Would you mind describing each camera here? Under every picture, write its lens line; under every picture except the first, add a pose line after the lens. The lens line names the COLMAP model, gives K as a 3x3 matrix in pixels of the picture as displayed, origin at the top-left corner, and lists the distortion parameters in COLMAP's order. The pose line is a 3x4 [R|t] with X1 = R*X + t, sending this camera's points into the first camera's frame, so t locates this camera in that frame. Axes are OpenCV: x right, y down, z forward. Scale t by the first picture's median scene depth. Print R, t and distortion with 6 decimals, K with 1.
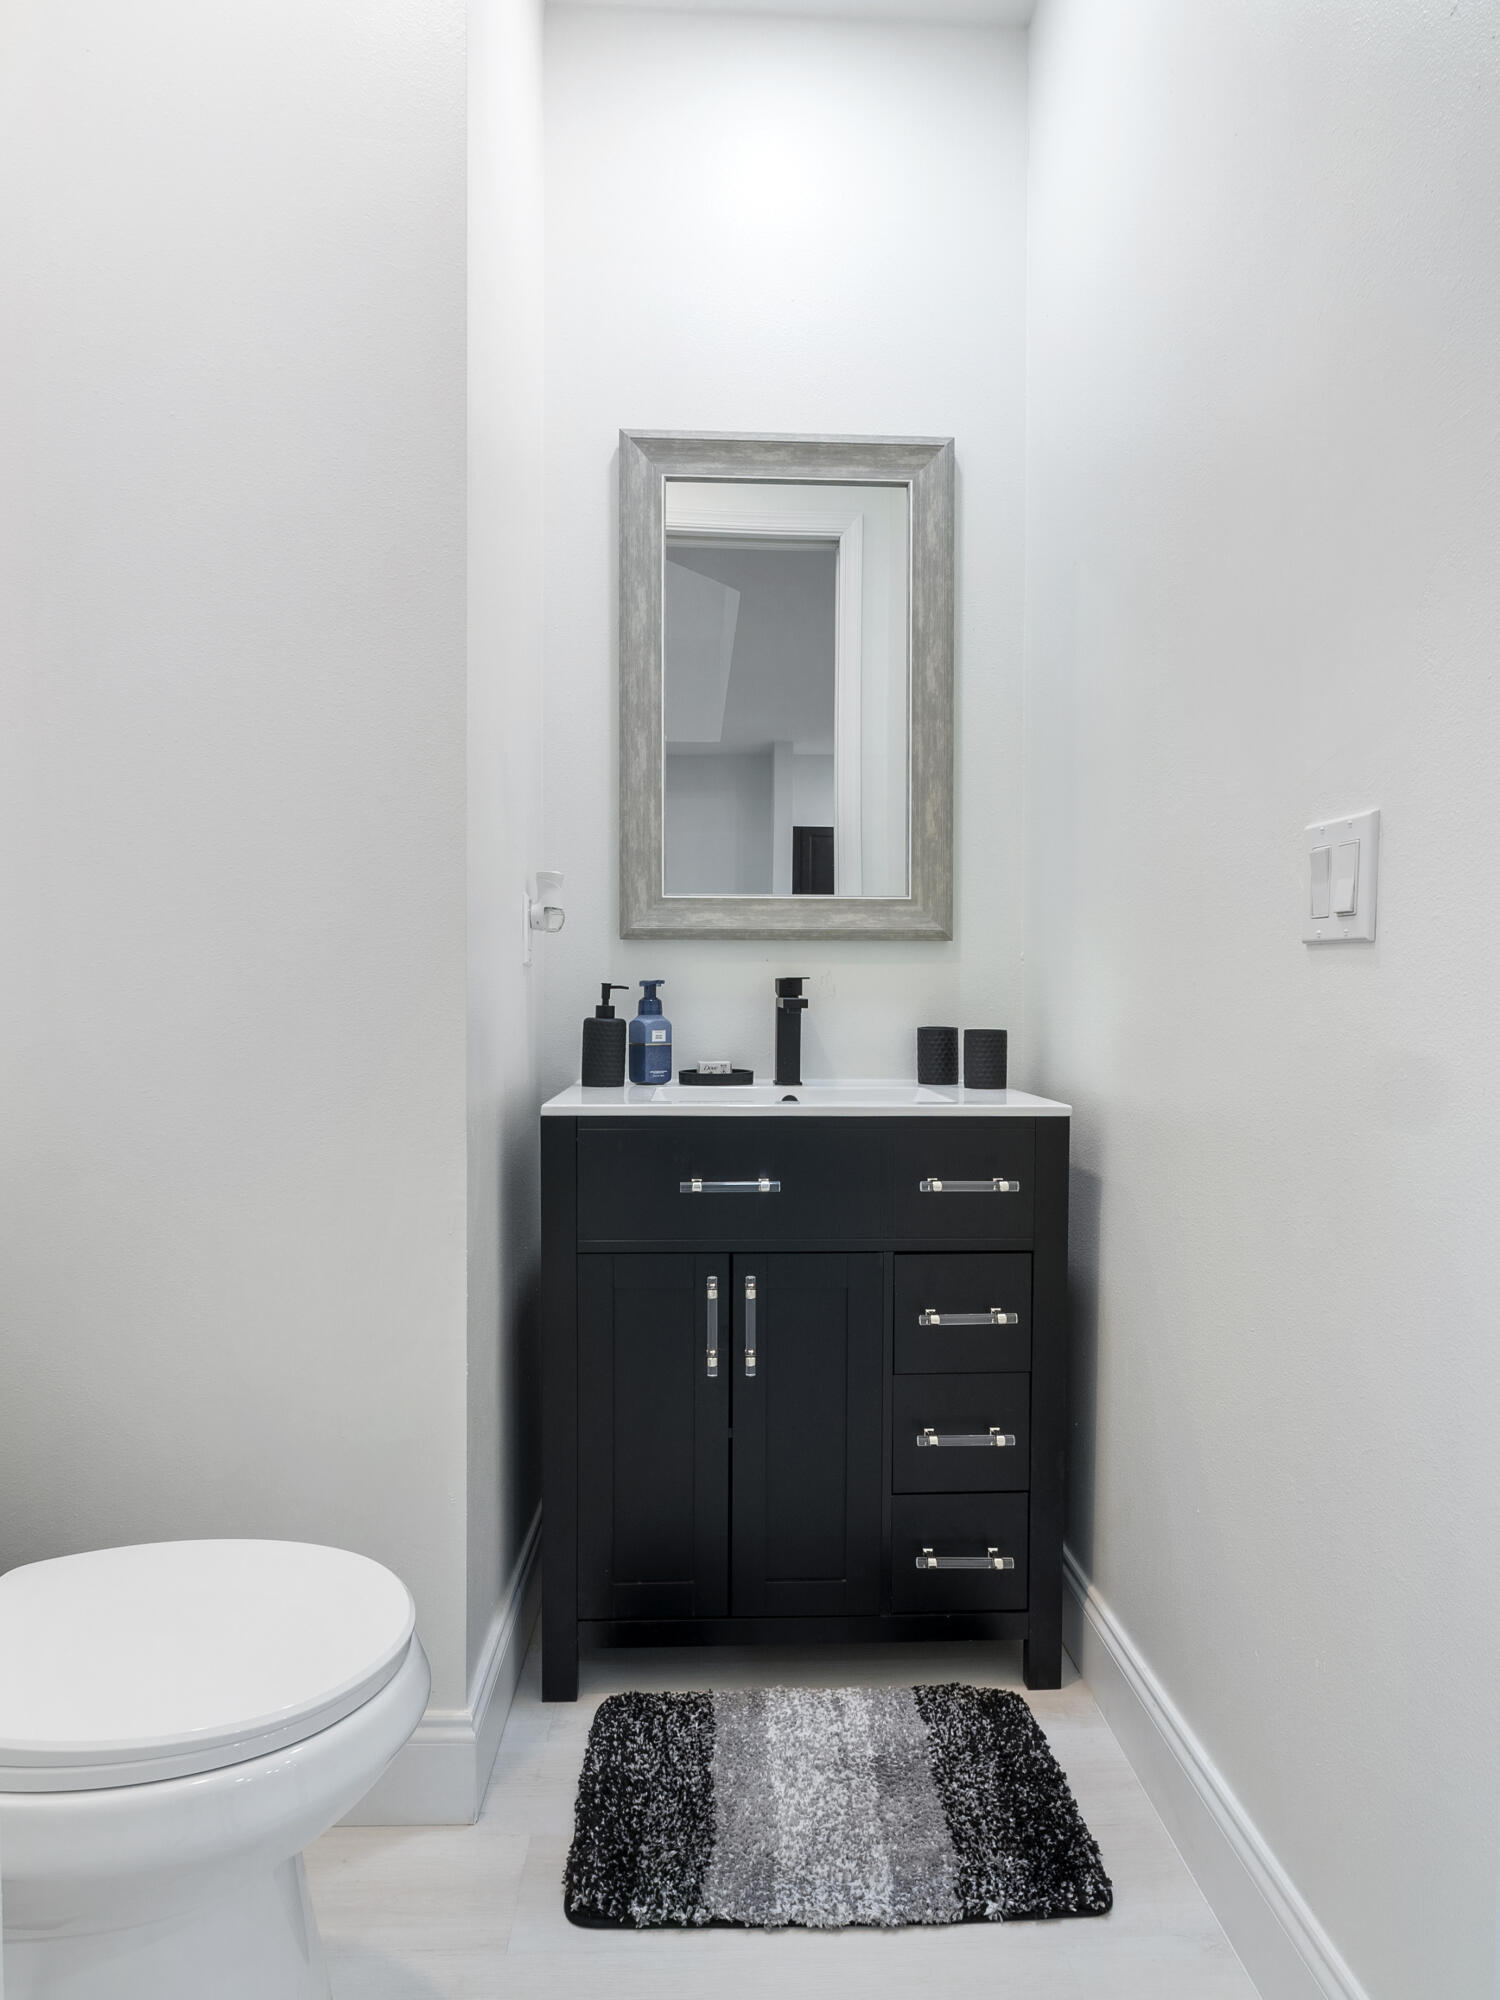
lens RADIAL K [[1123.8, 0, 756.8], [0, 1123.8, 1005.7], [0, 0, 1]] dist [-0.021315, 0.006438]
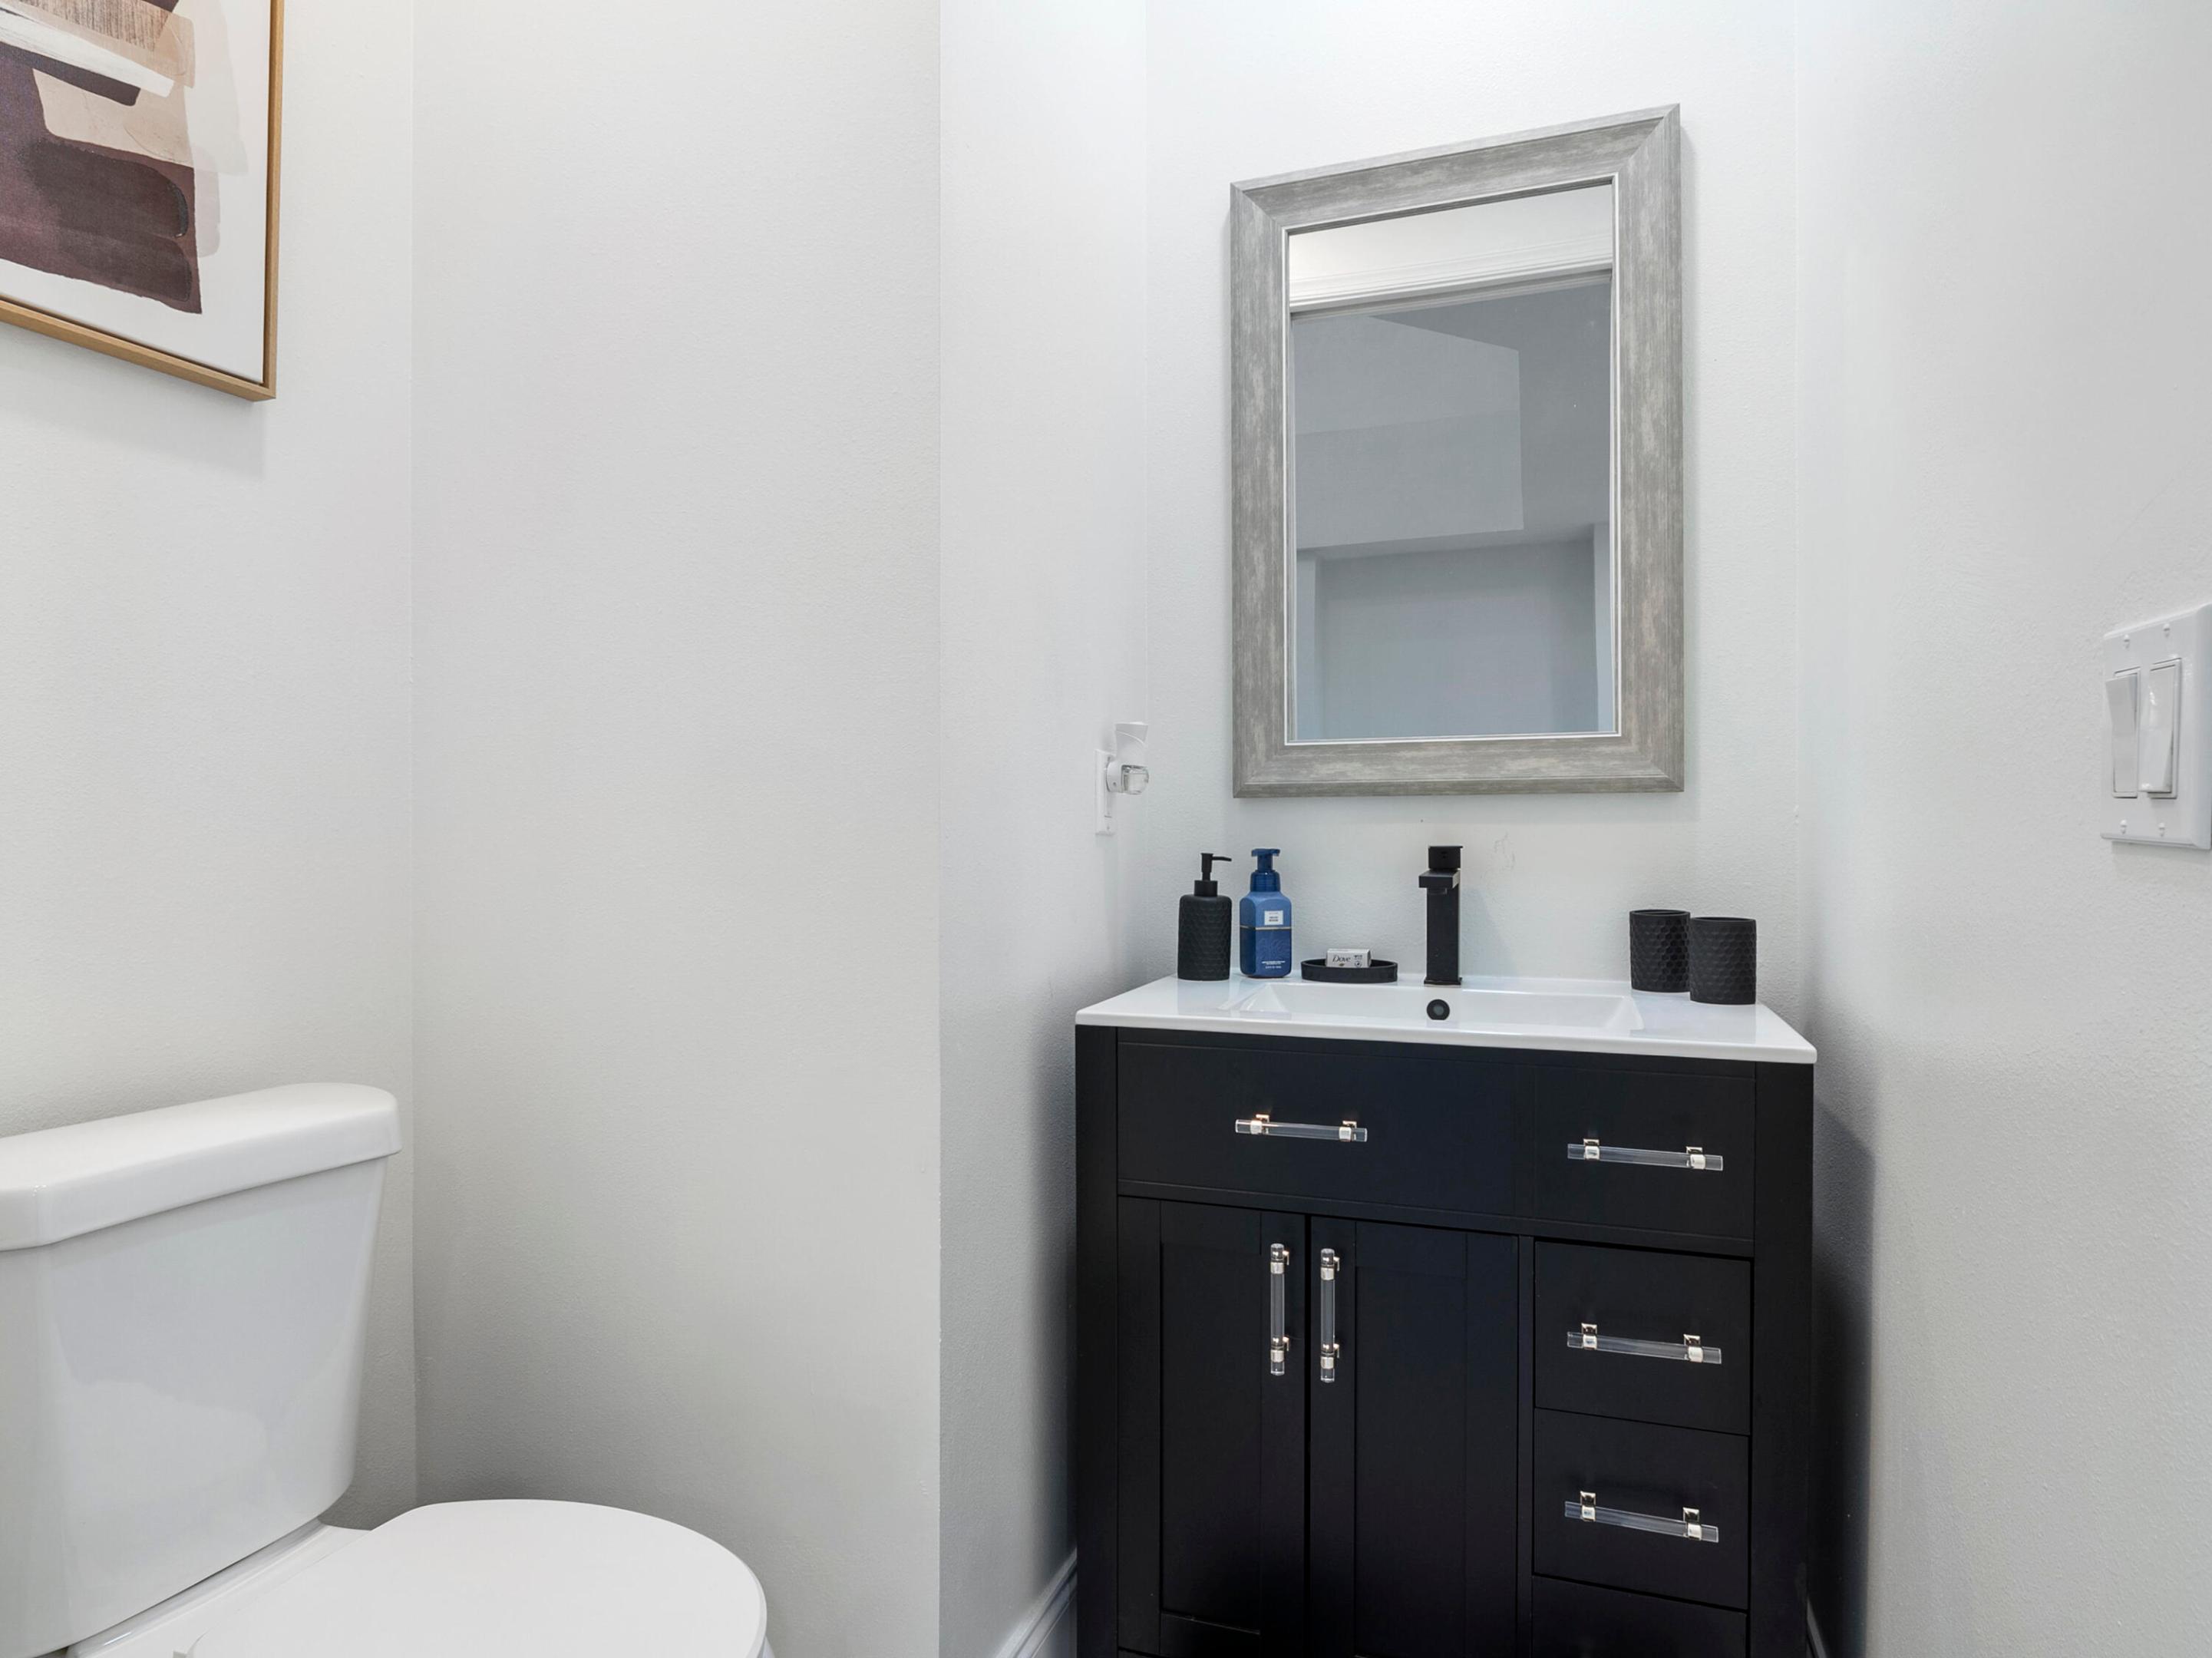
lens RADIAL K [[1243.0, 0, 1091.4], [0, 1243.0, 818.7], [0, 0, 1]] dist [-0.021315, 0.006438]
pose [[0.923350, -0.009205, -0.383849, 0.132175], [0.003558, 0.999875, -0.015419, -0.030508], [0.383943, 0.012872, 0.923267, 0.120129]]
